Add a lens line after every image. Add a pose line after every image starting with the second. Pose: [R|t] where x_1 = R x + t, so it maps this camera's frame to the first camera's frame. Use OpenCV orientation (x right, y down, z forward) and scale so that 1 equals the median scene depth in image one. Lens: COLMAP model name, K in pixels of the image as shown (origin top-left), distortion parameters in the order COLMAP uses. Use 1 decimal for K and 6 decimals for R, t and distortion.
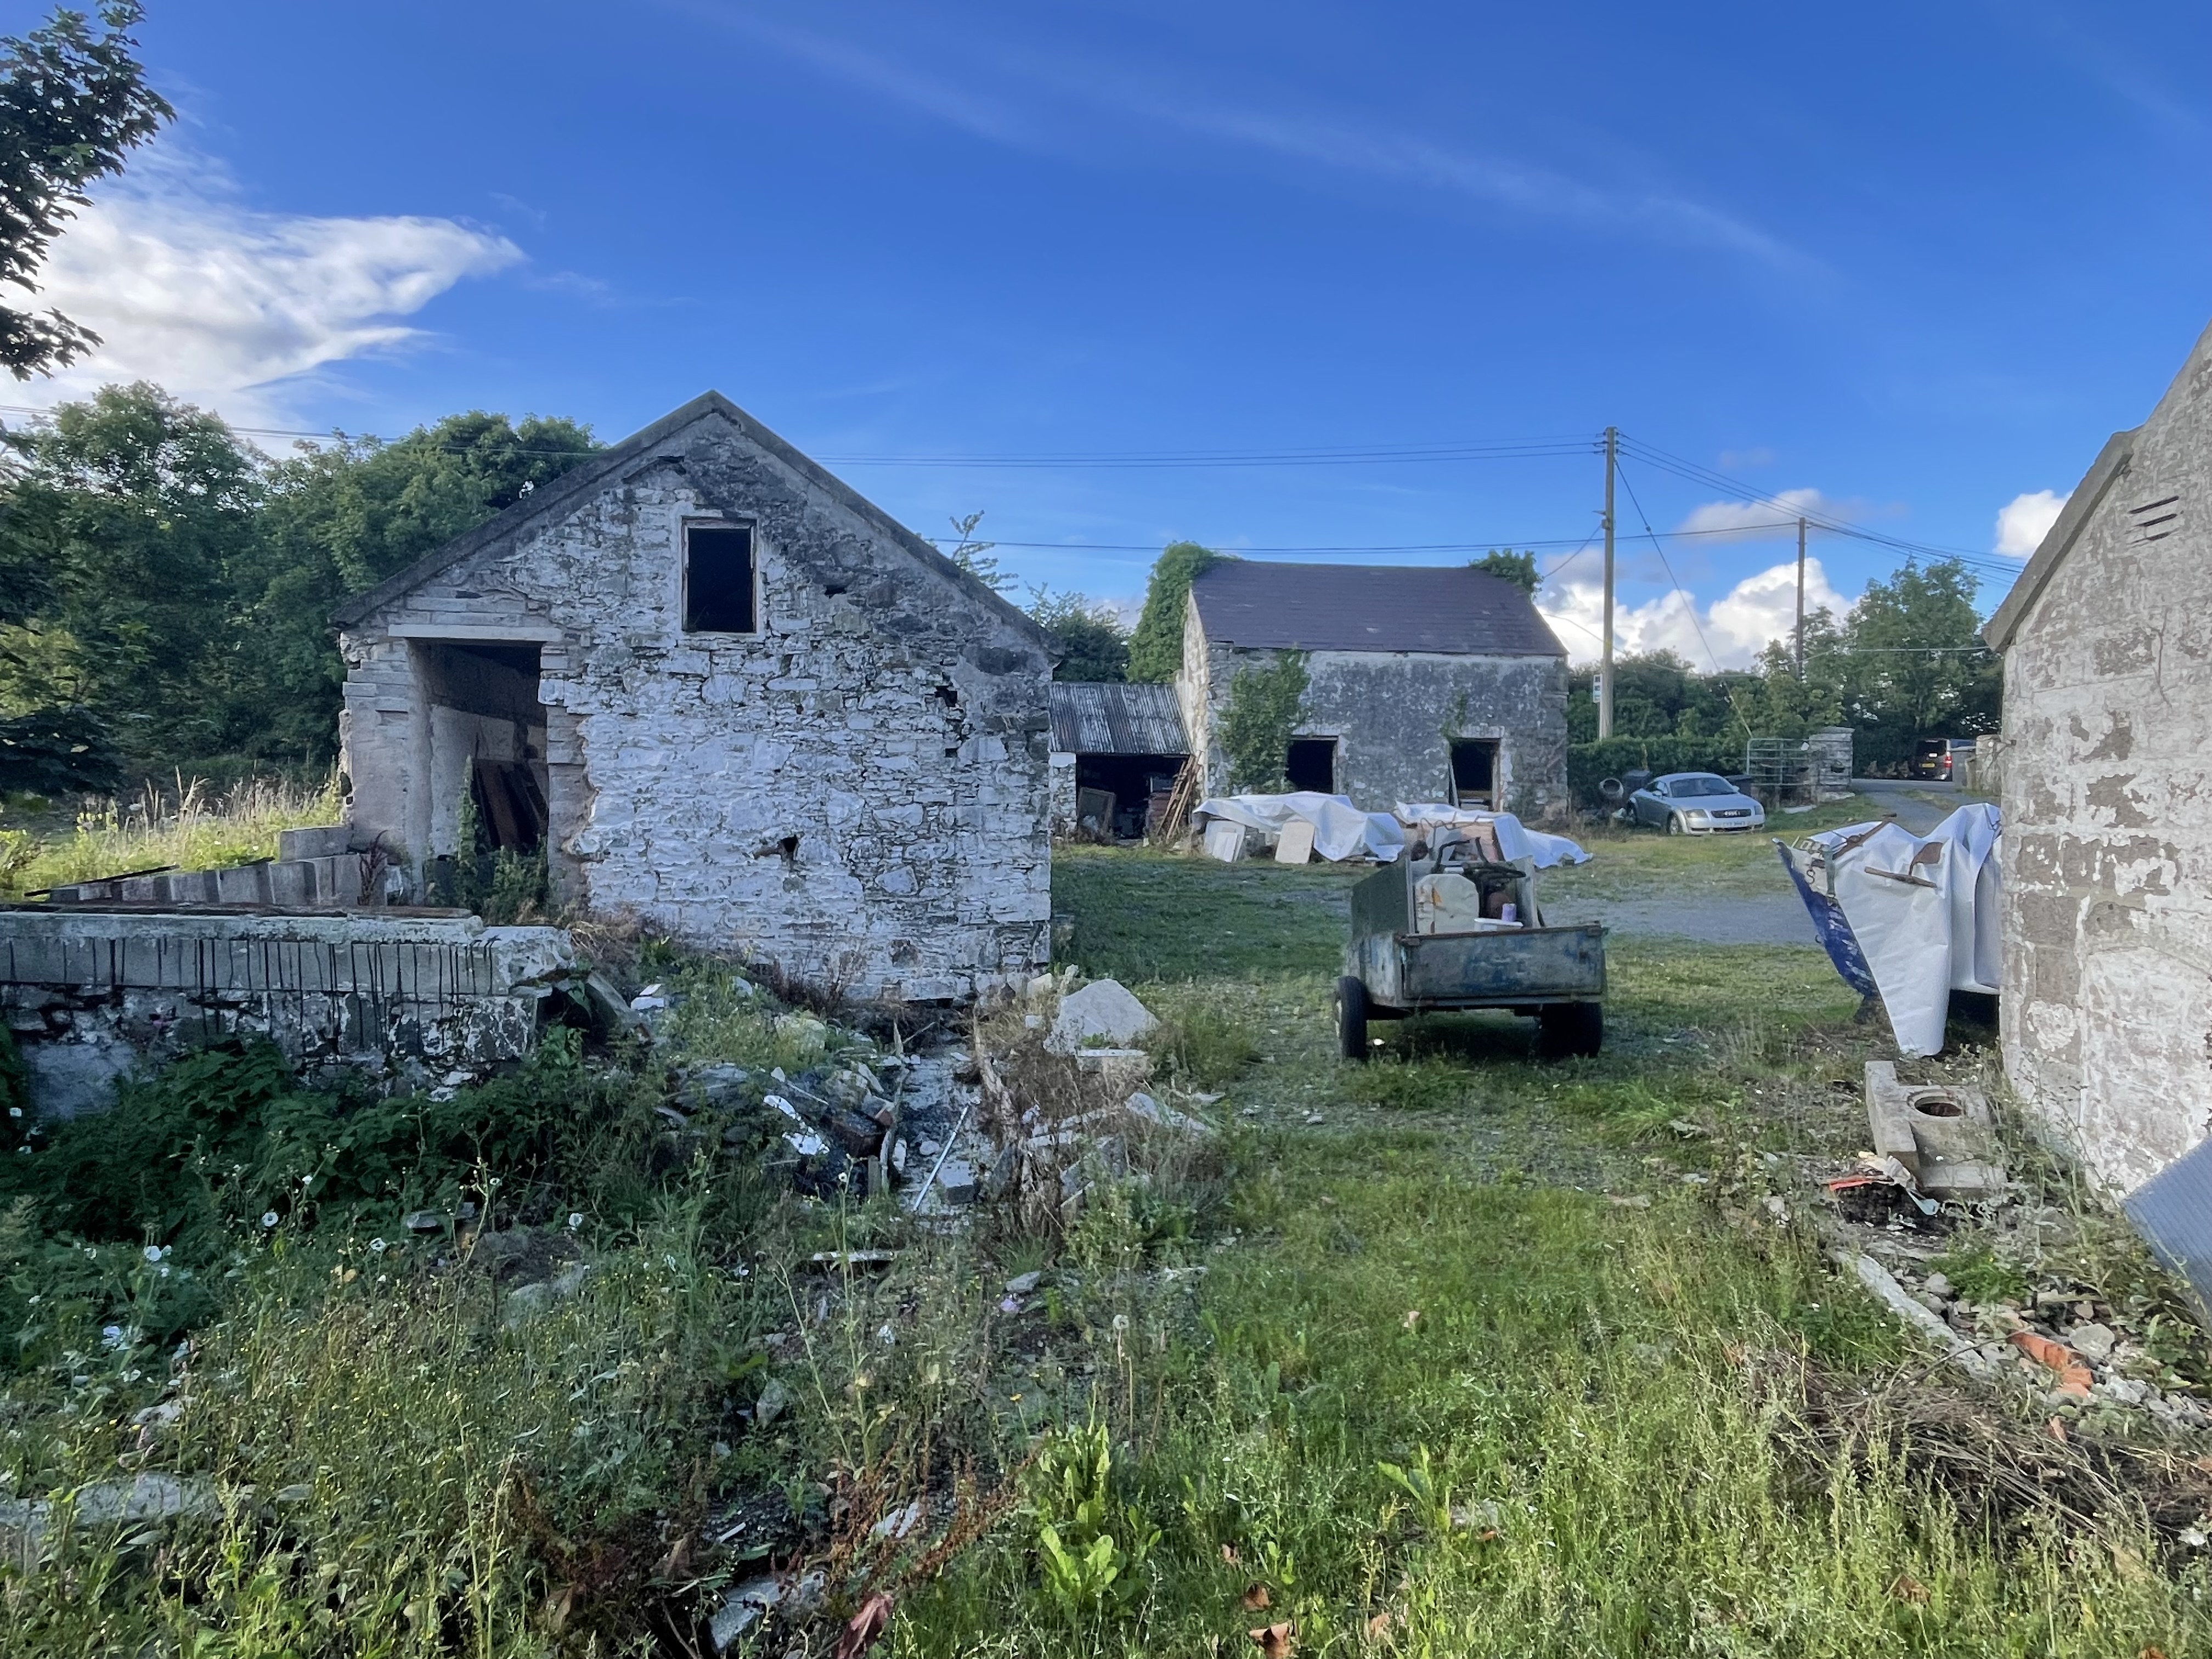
lens RADIAL K [[1248.9, 0, 1105.1], [0, 1248.9, 816.9], [0, 0, 1]] dist [-0.001098, -0.000092]
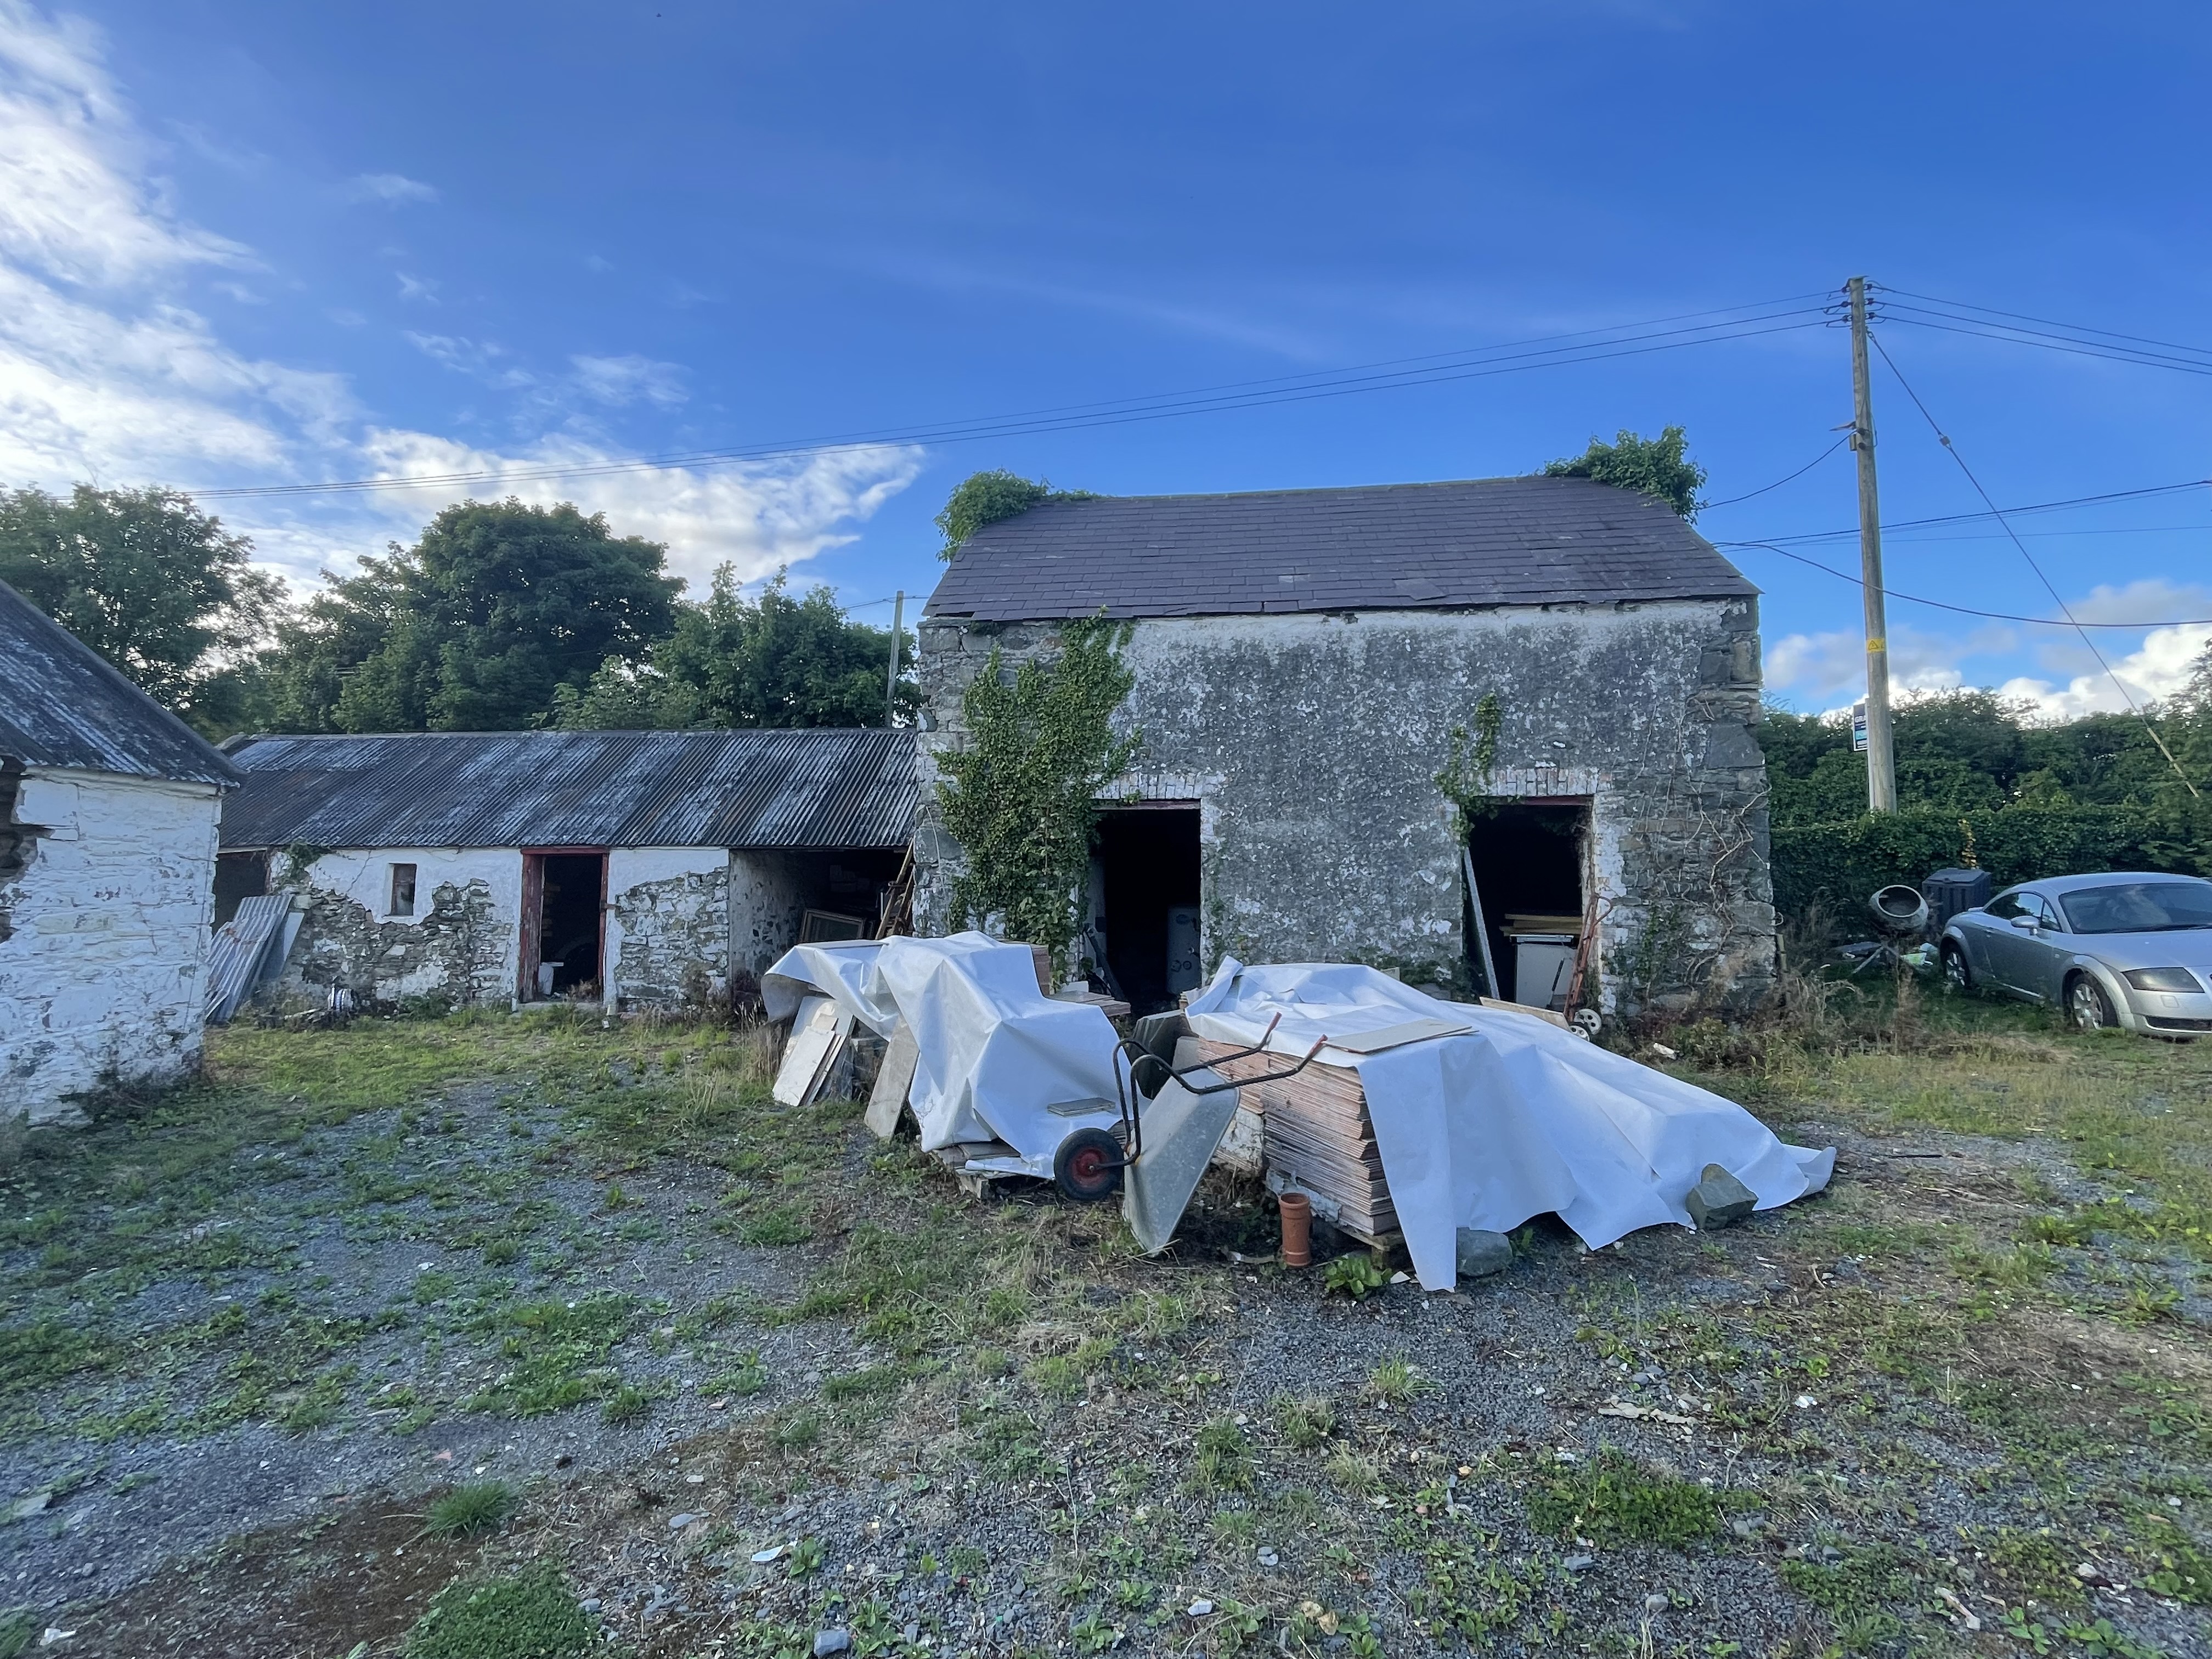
lens RADIAL K [[1042.4, 0, 1106.5], [0, 1042.4, 821.1], [0, 0, 1]] dist [-0.002402, -0.000021]
pose [[0.964400, -0.023167, -0.263433, 0.251230], [-0.000999, 0.995829, -0.091235, -0.021619], [0.264447, 0.088250, 0.960354, 0.614332]]
